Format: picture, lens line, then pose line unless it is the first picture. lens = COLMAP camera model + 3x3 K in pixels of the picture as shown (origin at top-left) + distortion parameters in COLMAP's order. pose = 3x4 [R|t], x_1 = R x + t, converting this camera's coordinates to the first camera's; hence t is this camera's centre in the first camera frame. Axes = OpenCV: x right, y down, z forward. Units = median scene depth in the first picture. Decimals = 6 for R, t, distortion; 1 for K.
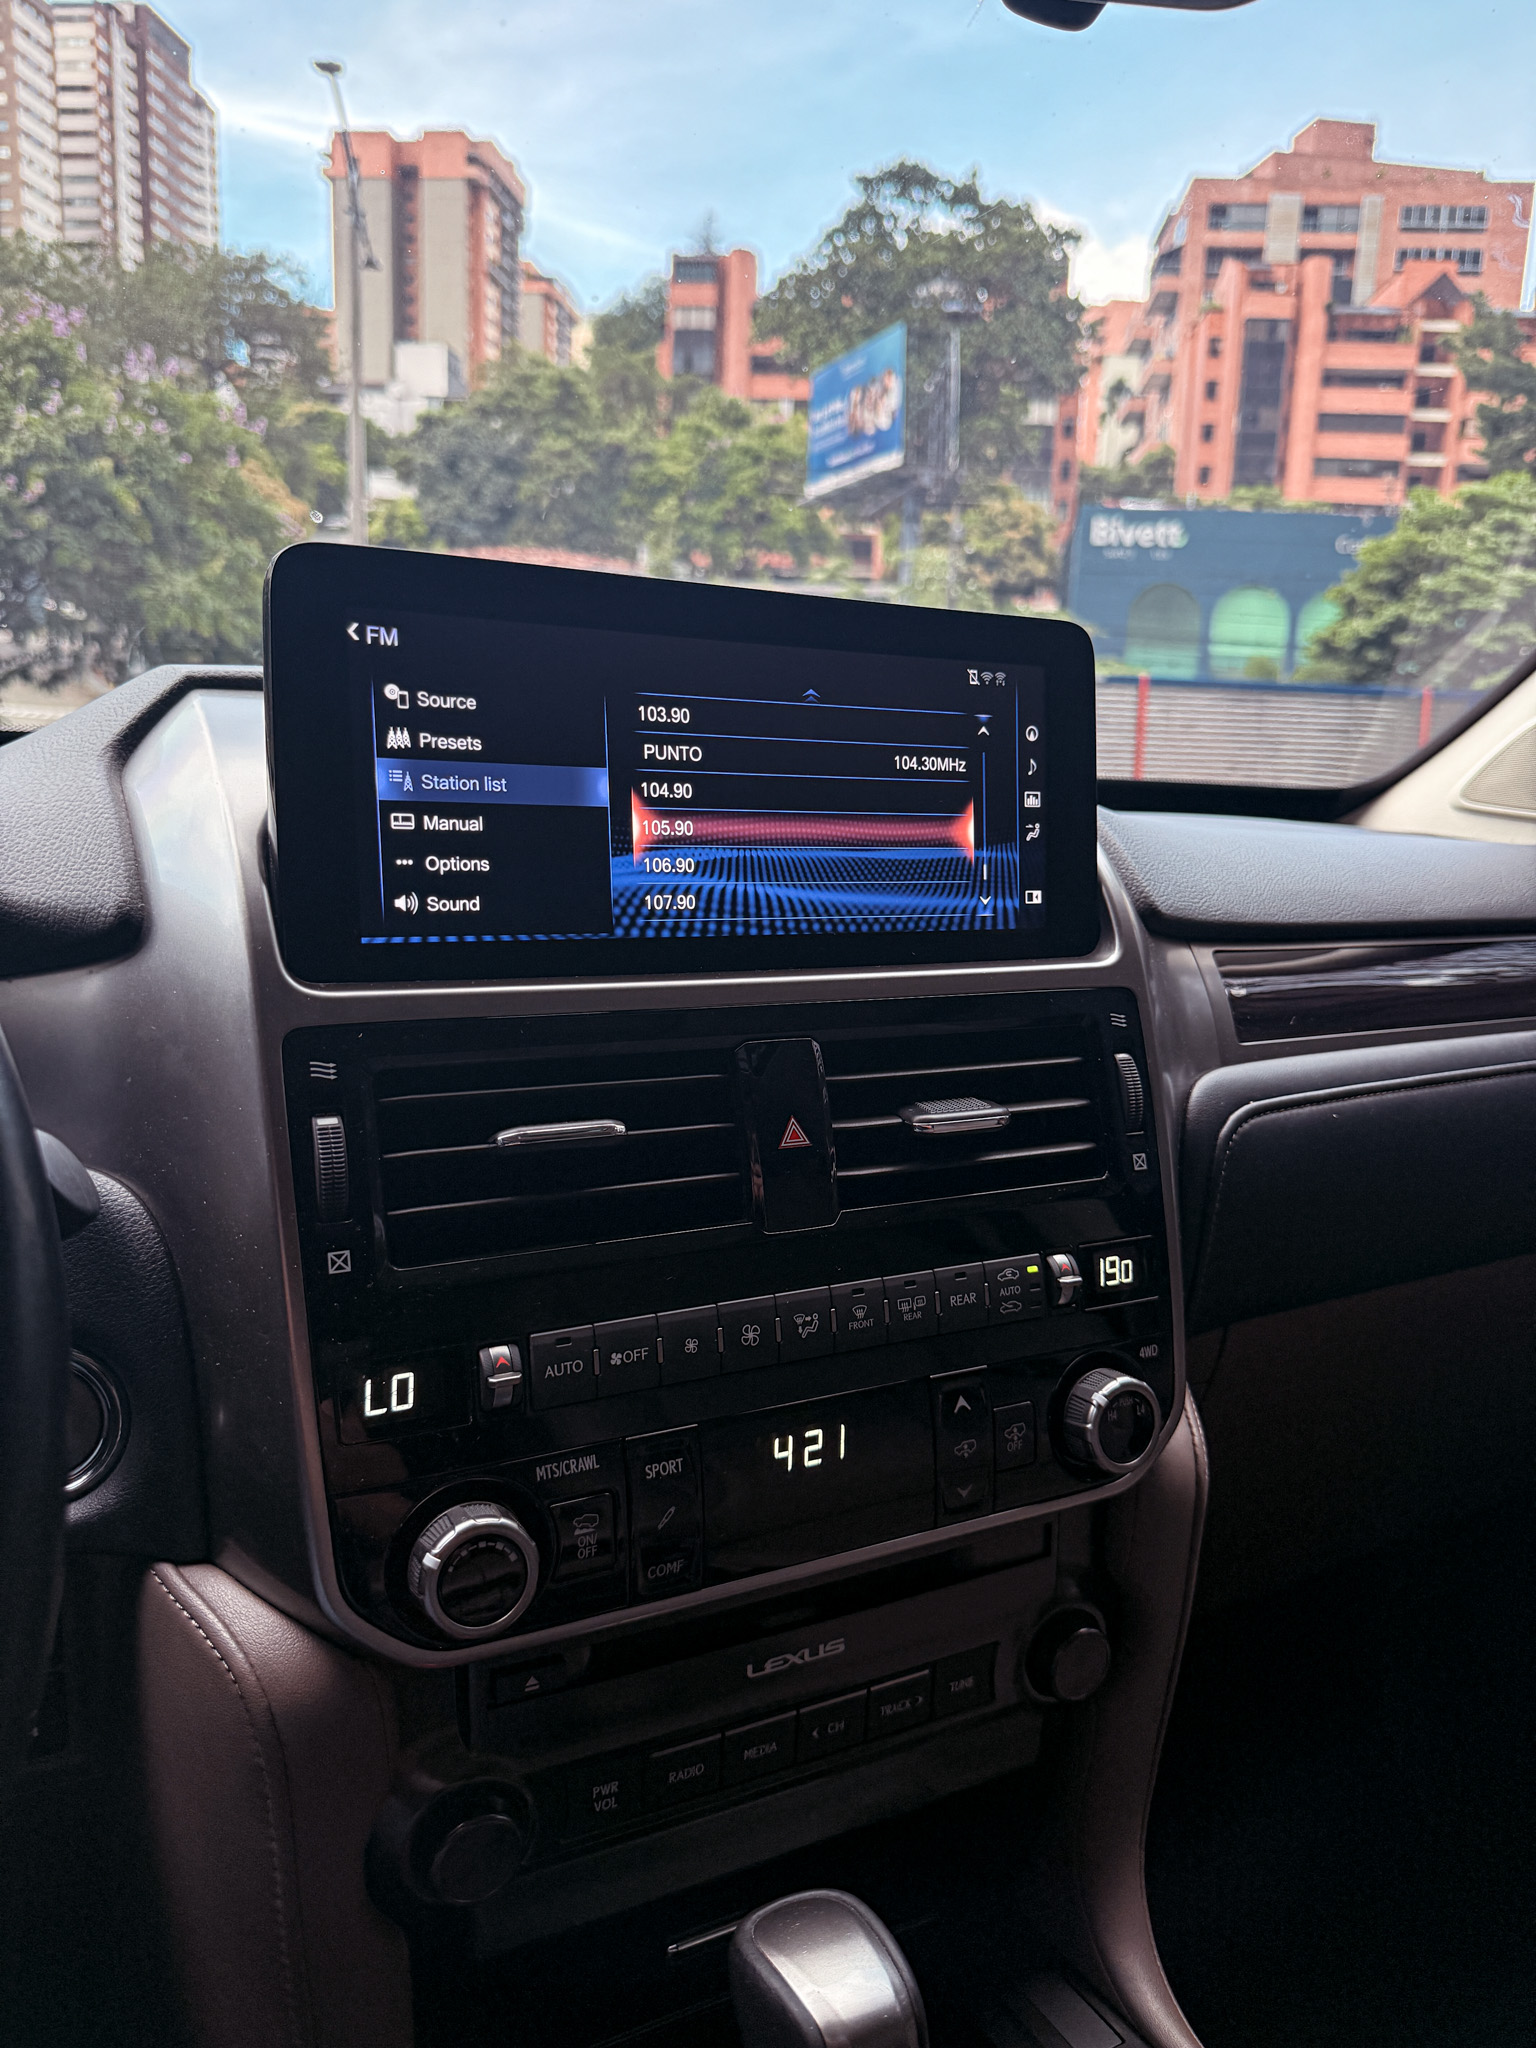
lens RADIAL K [[1452.0, 0, 779.7], [0, 1452.0, 1020.1], [0, 0, 1]] dist [-0.021986, -0.013323]
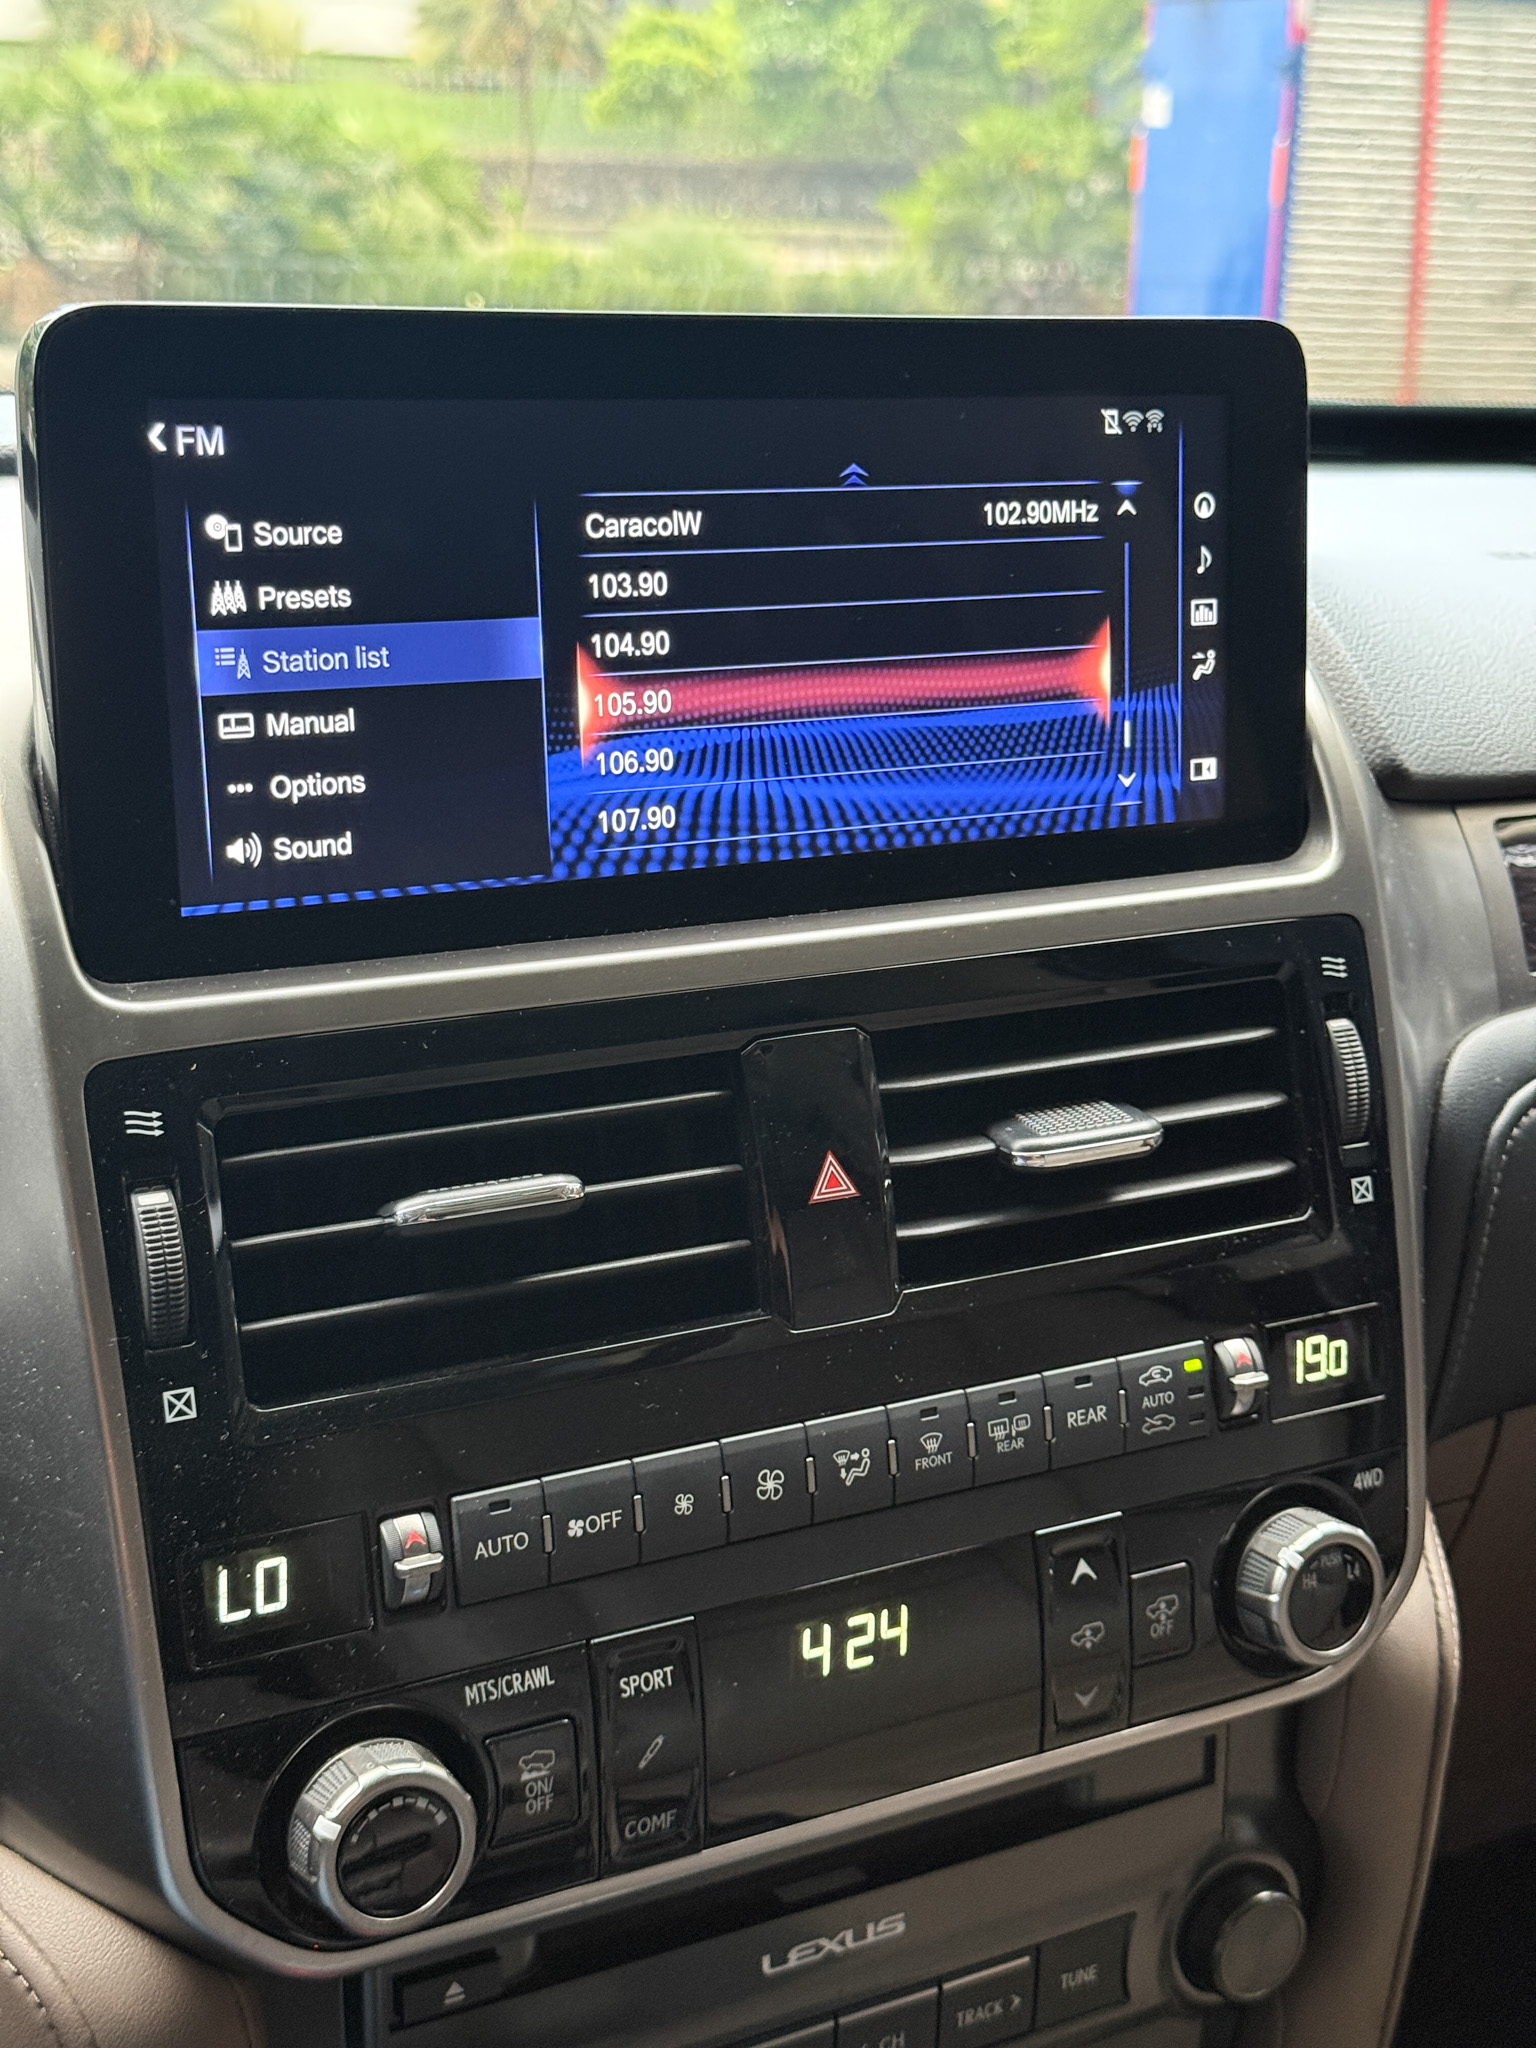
lens RADIAL K [[2852.3, 0, 762.5], [0, 2852.3, 1023.1], [0, 0, 1]] dist [0.029323, 0.000000]
pose [[0.999783, -0.005688, 0.020034, -0.045934], [0.003197, 0.992496, 0.122231, -0.145777], [-0.020579, -0.122141, 0.992299, -0.265595]]
